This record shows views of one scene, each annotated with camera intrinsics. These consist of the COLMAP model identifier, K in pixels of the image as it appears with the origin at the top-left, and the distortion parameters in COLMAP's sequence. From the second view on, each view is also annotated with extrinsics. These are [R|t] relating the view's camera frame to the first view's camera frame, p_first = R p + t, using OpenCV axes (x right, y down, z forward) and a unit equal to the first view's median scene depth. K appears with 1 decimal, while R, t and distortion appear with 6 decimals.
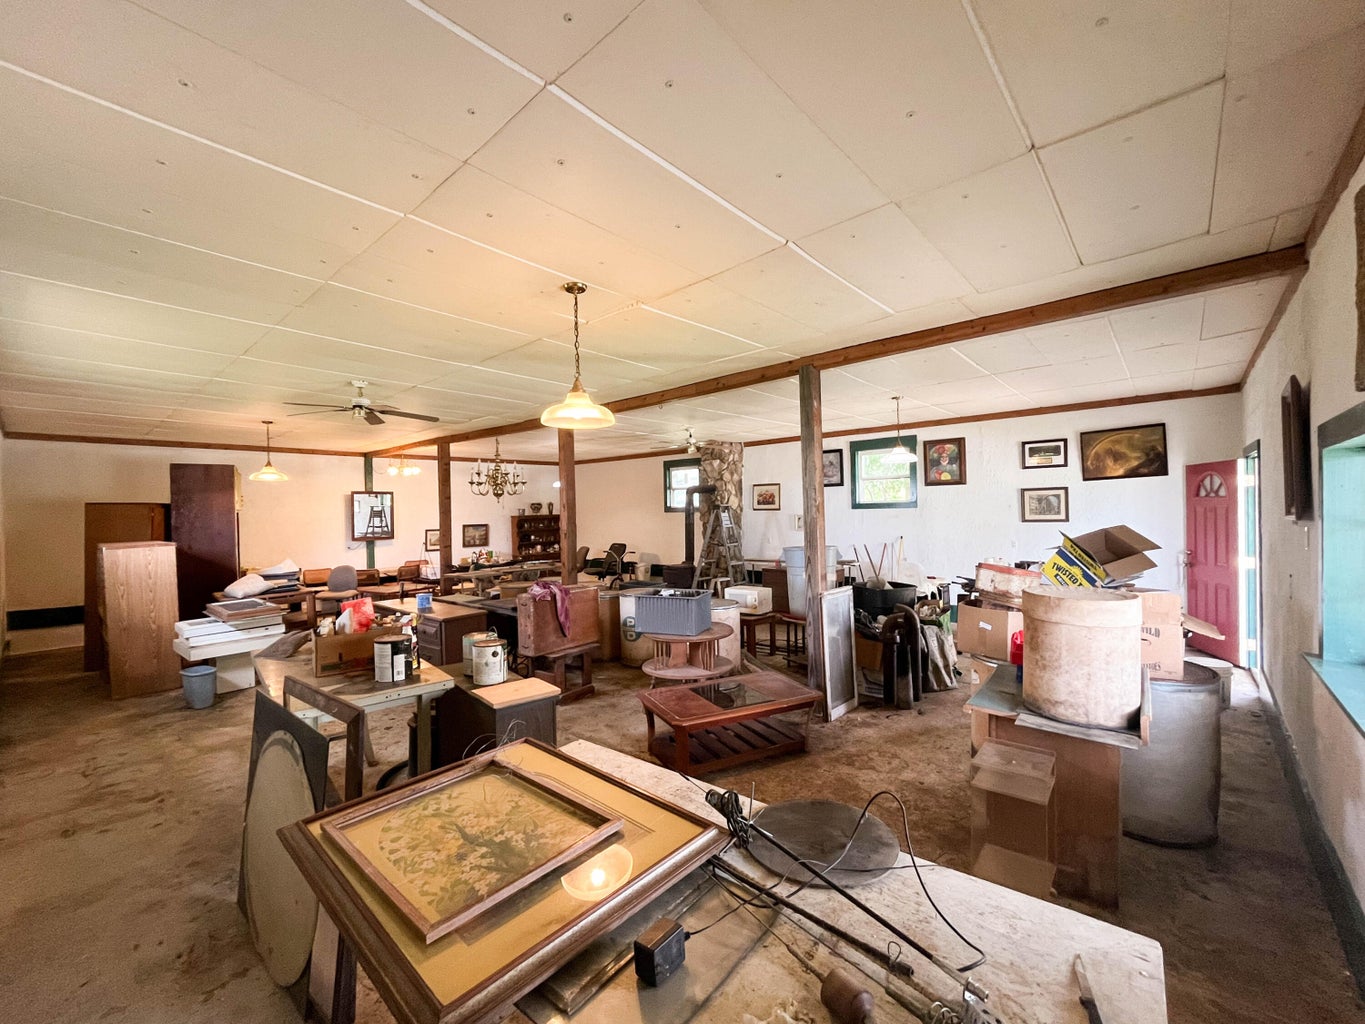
lens RADIAL K [[557.5, 0, 682.5], [0, 557.5, 512.0], [0, 0, 1]] dist [-0.000716, -0.000073]
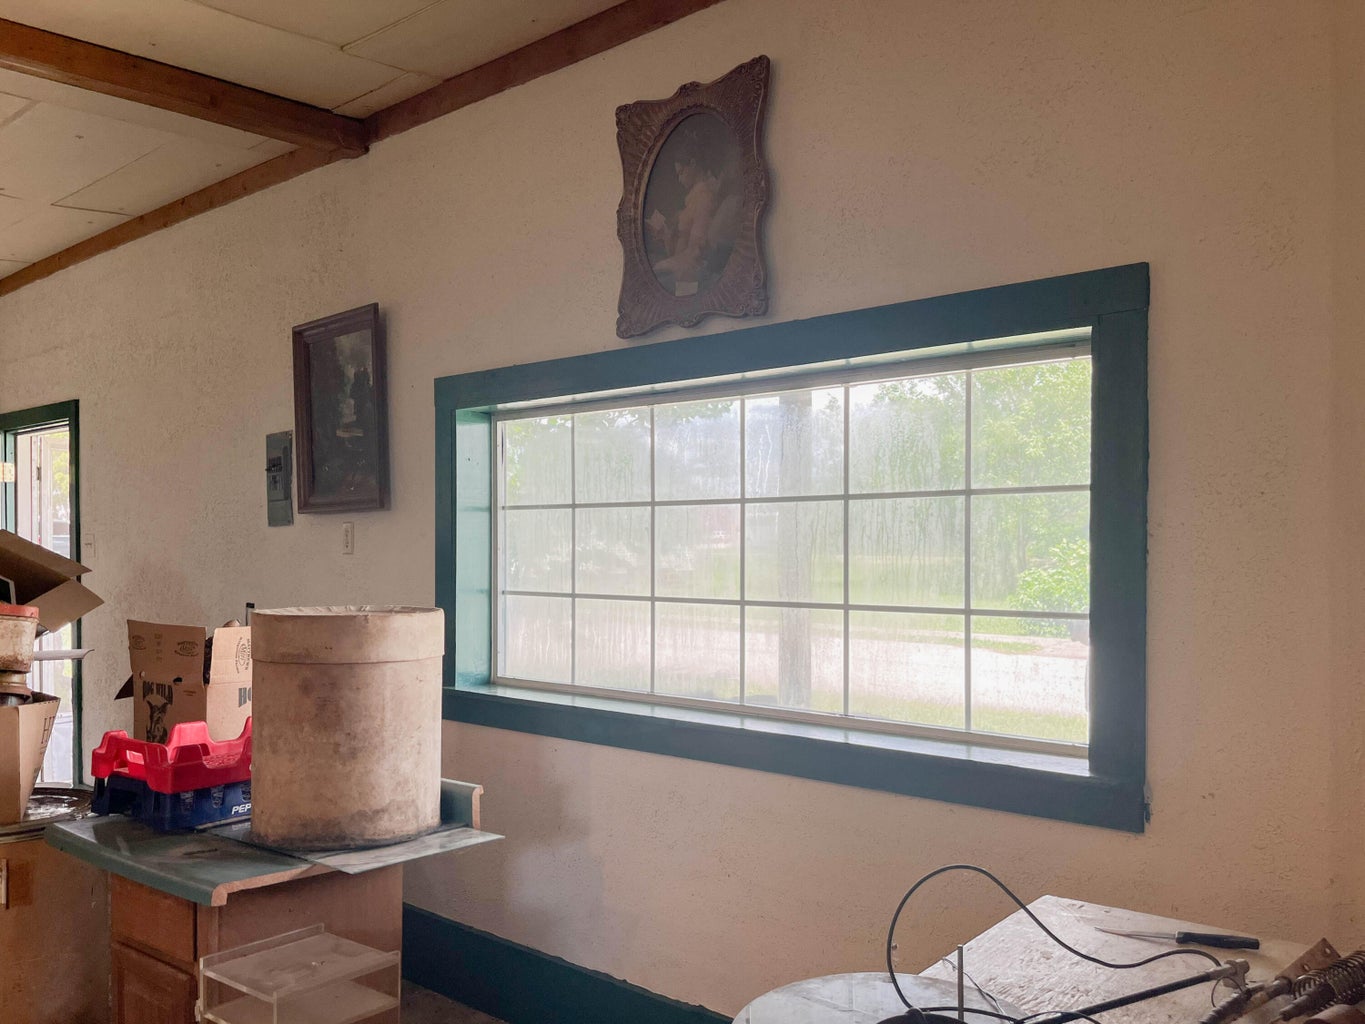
lens RADIAL K [[1219.8, 0, 682.5], [0, 1219.8, 512.0], [0, 0, 1]] dist [0.001771, 0.003795]
pose [[0.026313, 0.035272, 0.999031, -0.497422], [0.013473, 0.999274, -0.035636, 0.100185], [-0.999563, 0.014397, 0.025818, 0.673571]]
